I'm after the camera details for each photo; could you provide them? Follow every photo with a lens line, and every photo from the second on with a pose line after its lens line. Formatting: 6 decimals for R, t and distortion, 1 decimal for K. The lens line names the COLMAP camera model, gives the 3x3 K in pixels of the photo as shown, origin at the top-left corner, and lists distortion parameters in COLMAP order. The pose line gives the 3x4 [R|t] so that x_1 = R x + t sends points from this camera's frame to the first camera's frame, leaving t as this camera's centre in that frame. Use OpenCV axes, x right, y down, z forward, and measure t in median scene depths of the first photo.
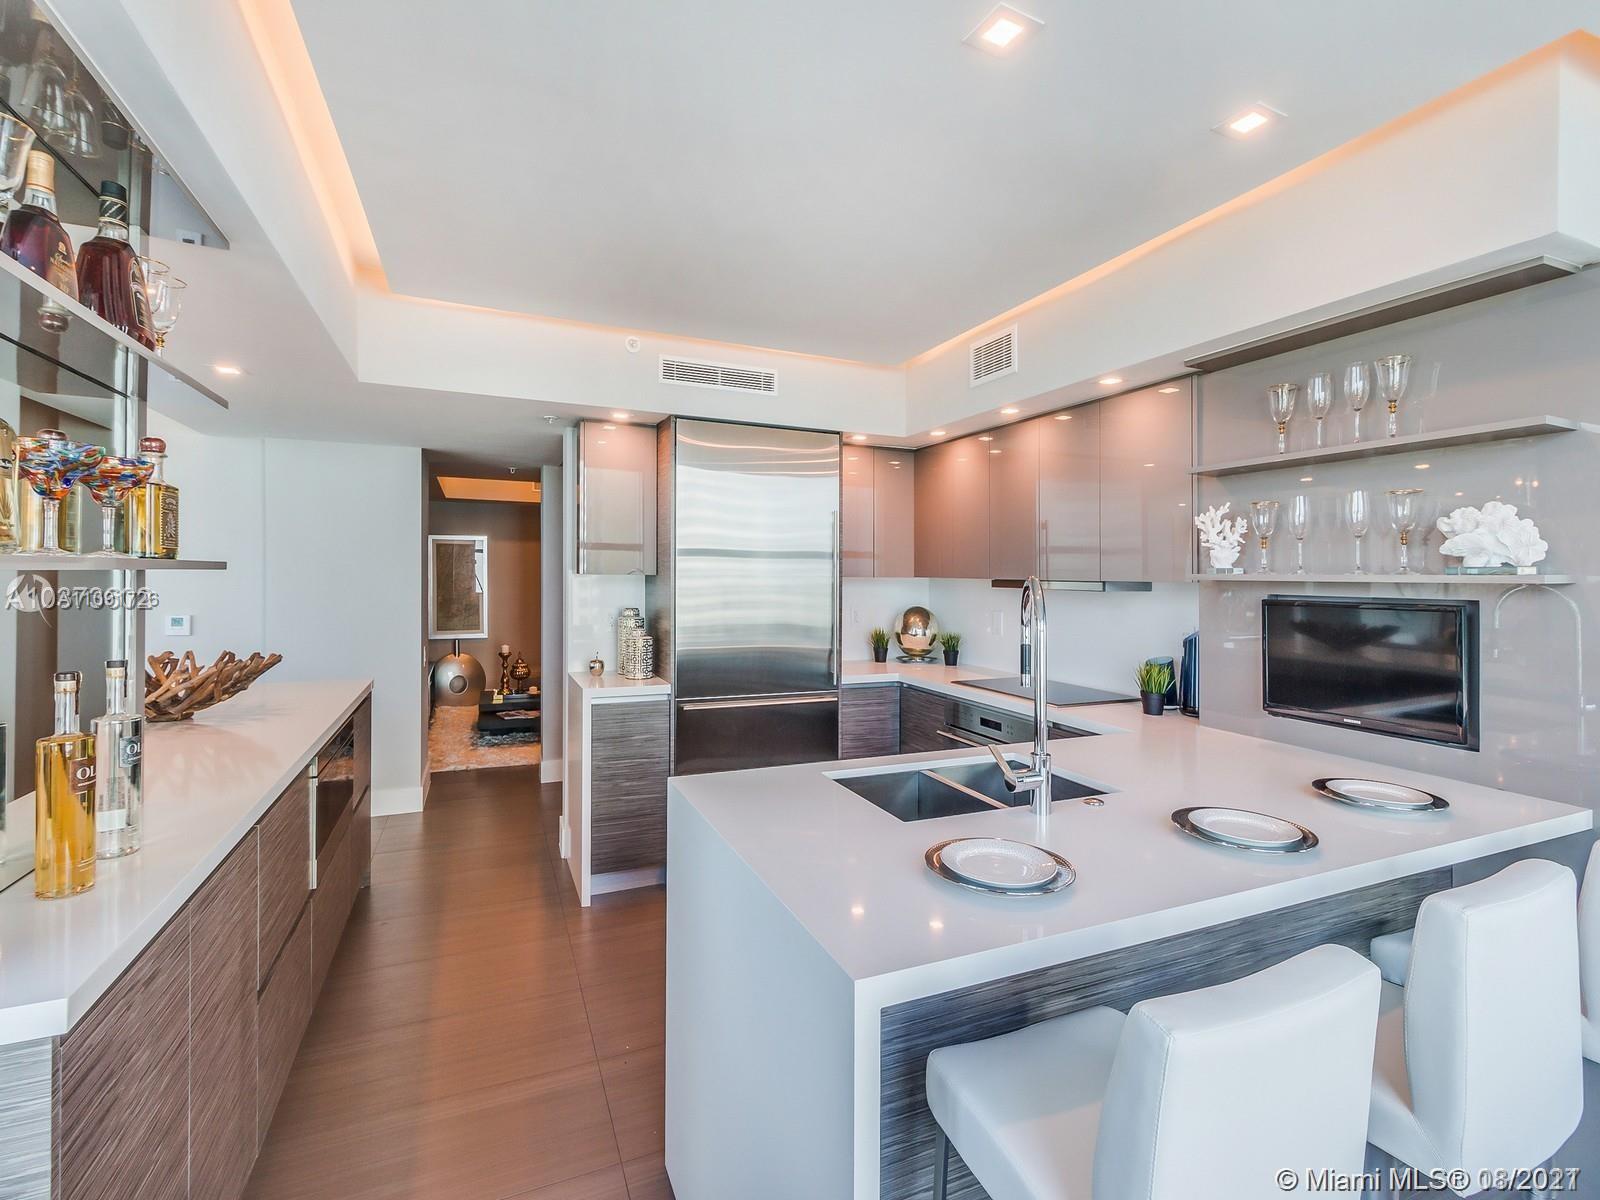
lens RADIAL K [[737.9, 0, 804.5], [0, 737.9, 555.0], [0, 0, 1]] dist [-0.000889, -0.000019]
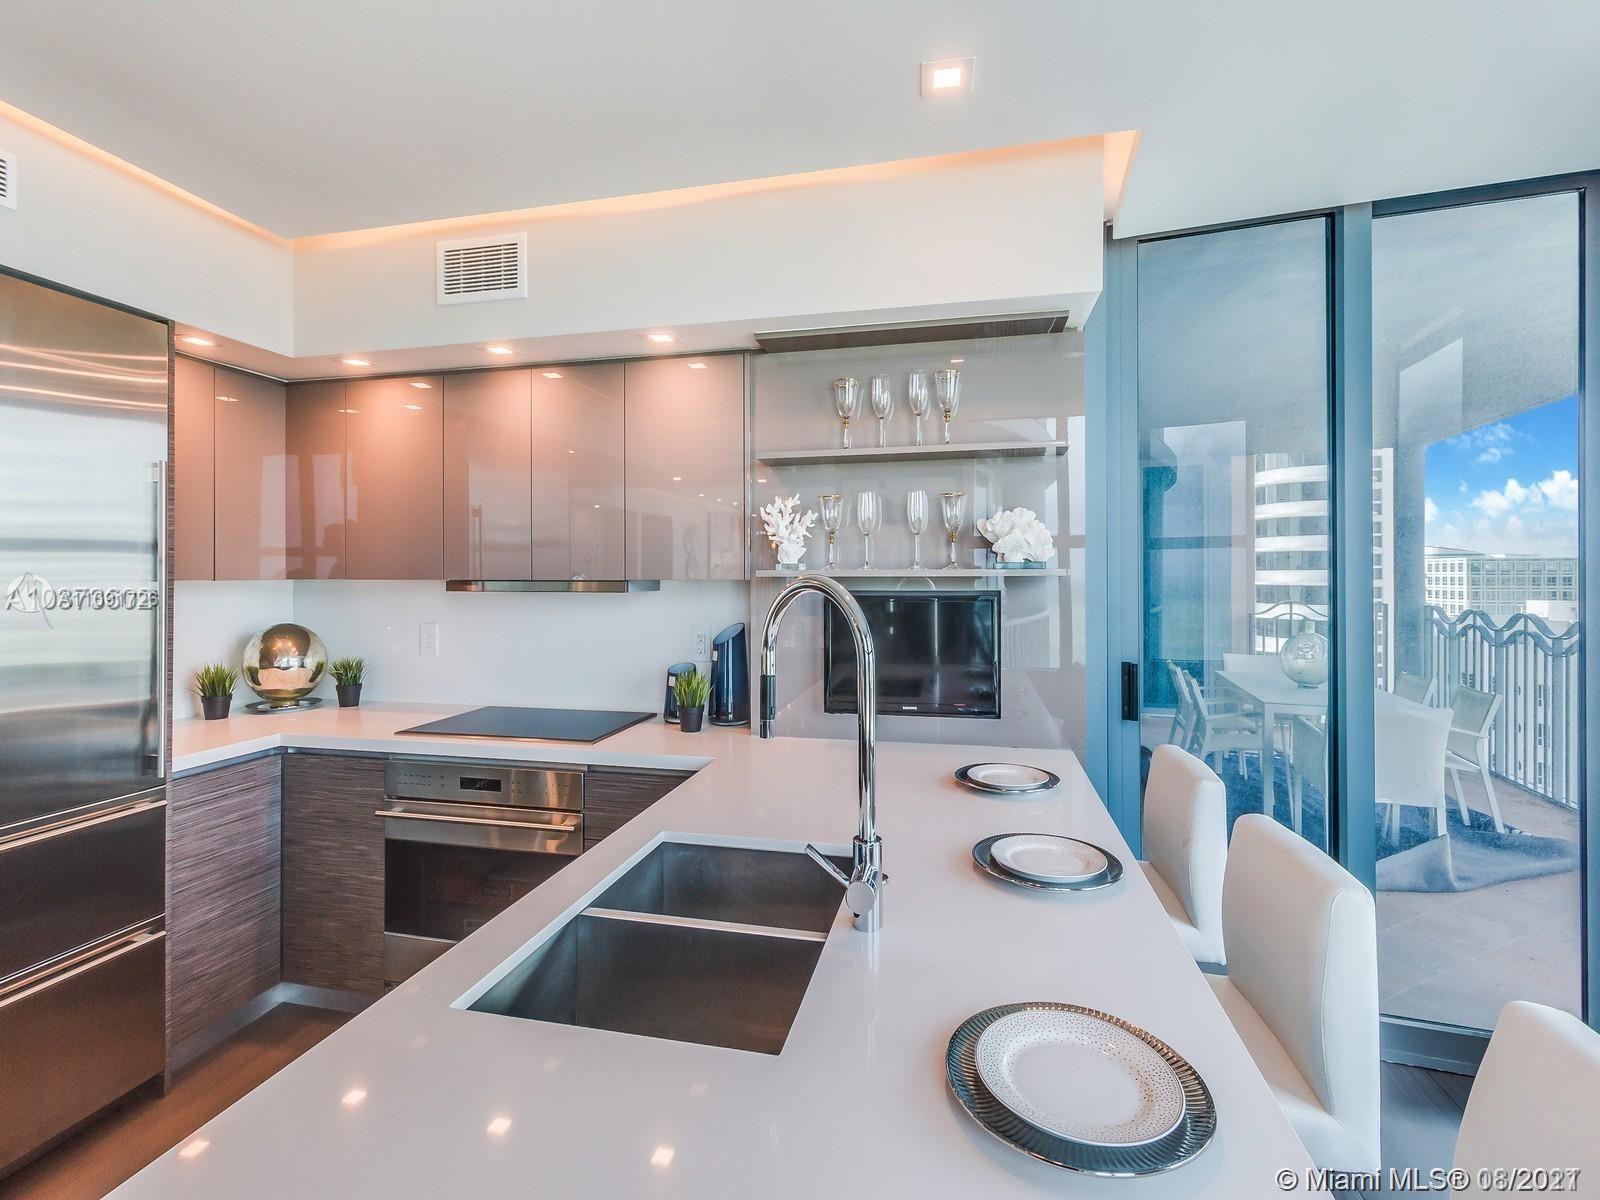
lens RADIAL K [[737.9, 0, 804.5], [0, 737.9, 555.0], [0, 0, 1]] dist [-0.000889, -0.000019]
pose [[0.592598, 0.006764, 0.805470, -0.115803], [-0.011652, 0.999932, 0.000176, 0.004289], [-0.805414, -0.009490, 0.592637, 0.281463]]
